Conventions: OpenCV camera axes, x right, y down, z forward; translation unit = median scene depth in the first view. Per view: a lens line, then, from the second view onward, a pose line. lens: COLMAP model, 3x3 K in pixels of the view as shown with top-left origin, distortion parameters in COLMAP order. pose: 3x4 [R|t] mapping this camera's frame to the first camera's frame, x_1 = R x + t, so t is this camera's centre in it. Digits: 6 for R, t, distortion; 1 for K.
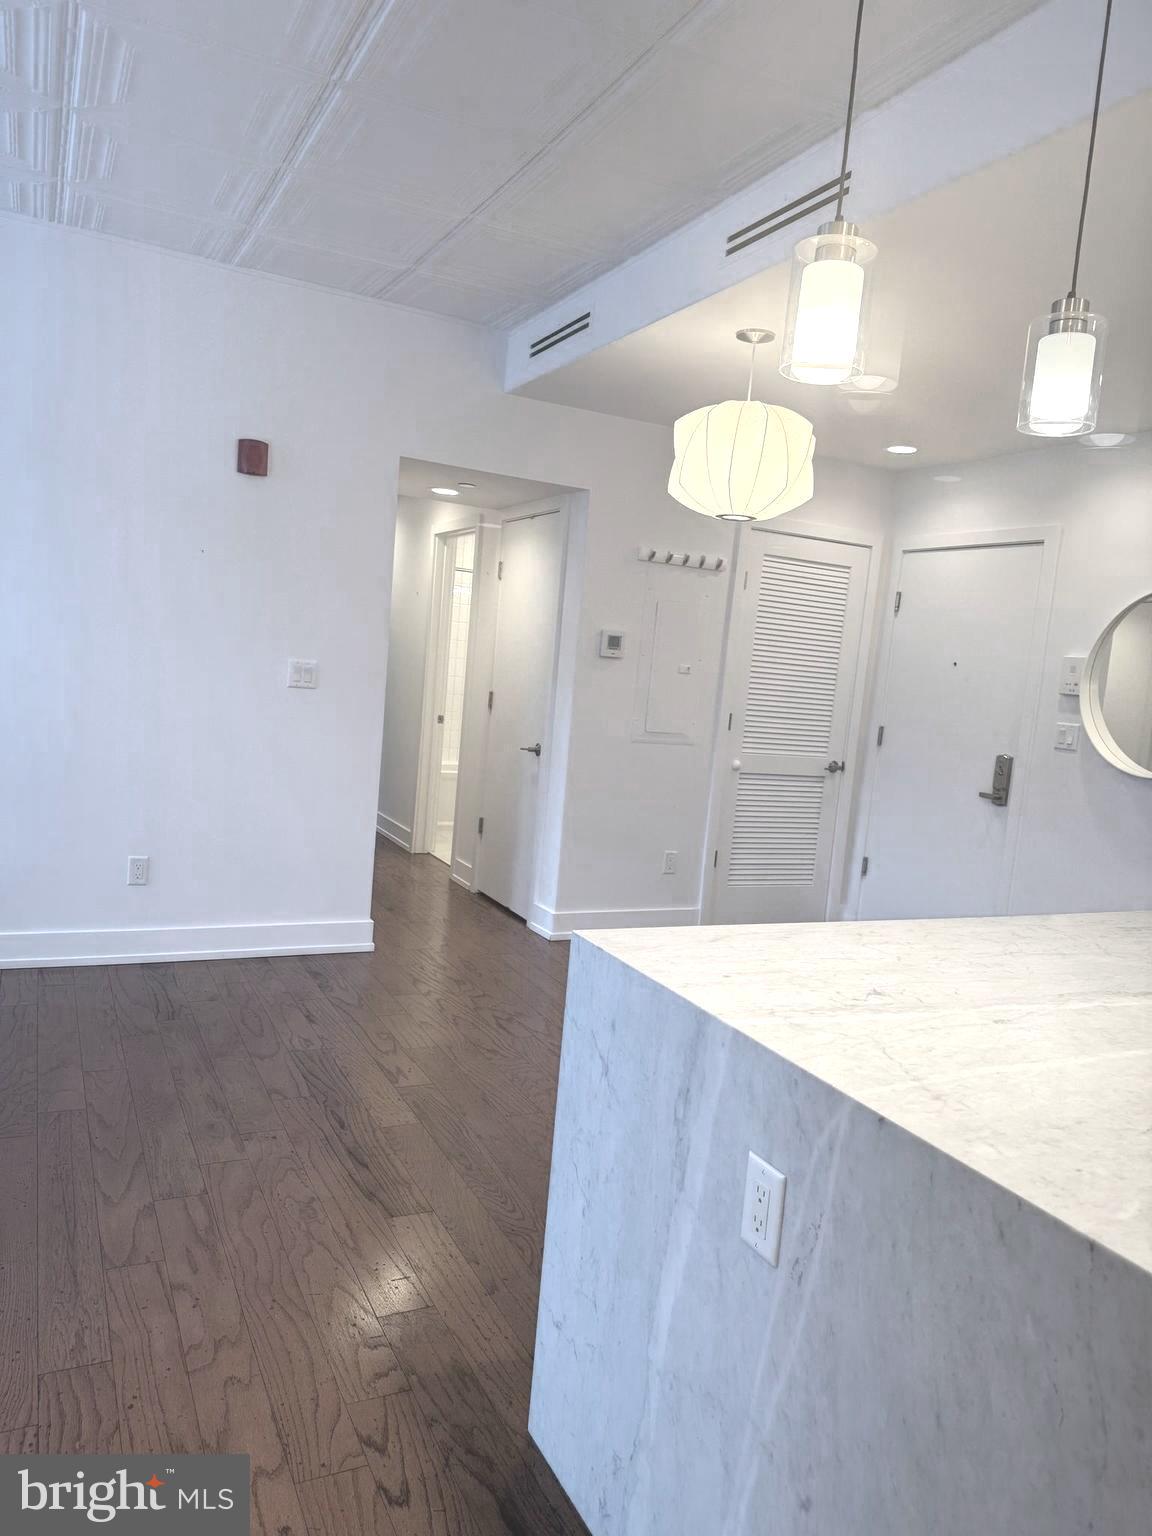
lens RADIAL K [[1086.2, 0, 576.0], [0, 1086.2, 768.0], [0, 0, 1]] dist [0.081173, -0.109037]
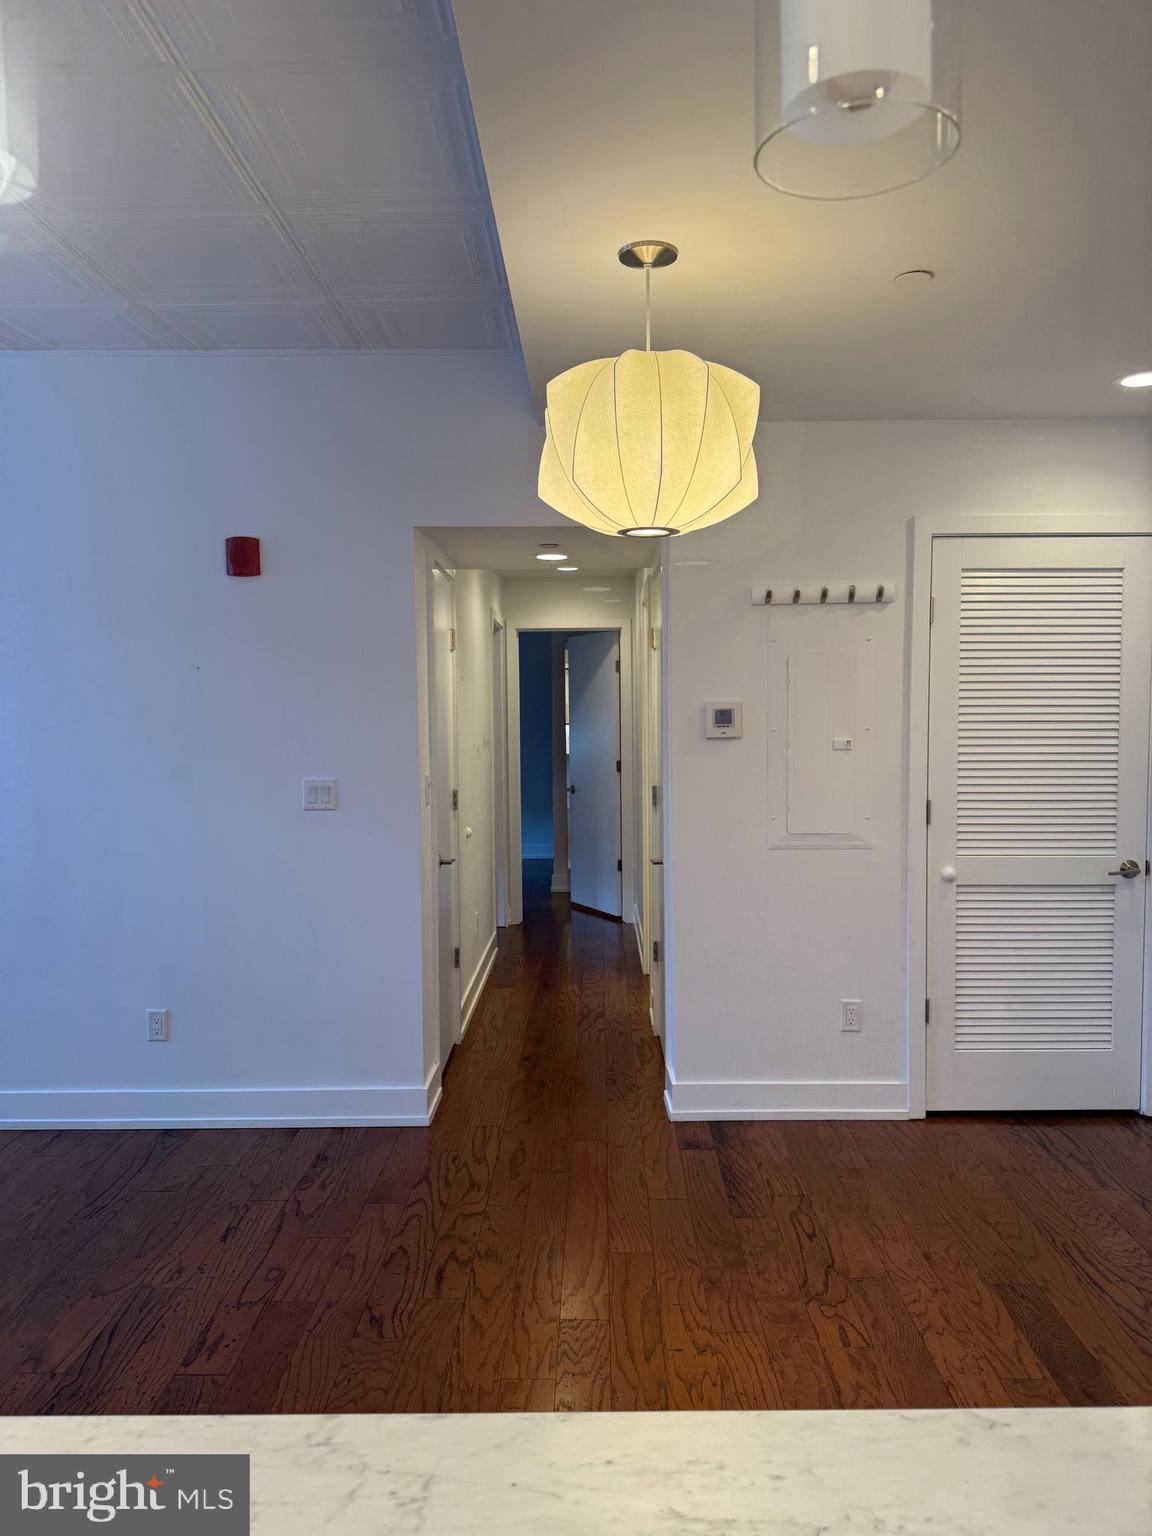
lens RADIAL K [[1086.2, 0, 576.0], [0, 1086.2, 768.0], [0, 0, 1]] dist [0.081173, -0.109037]
pose [[0.885718, -0.072427, -0.458539, 0.318545], [0.041795, 0.996184, -0.076617, -0.031888], [0.462339, 0.048697, 0.885365, 0.329449]]
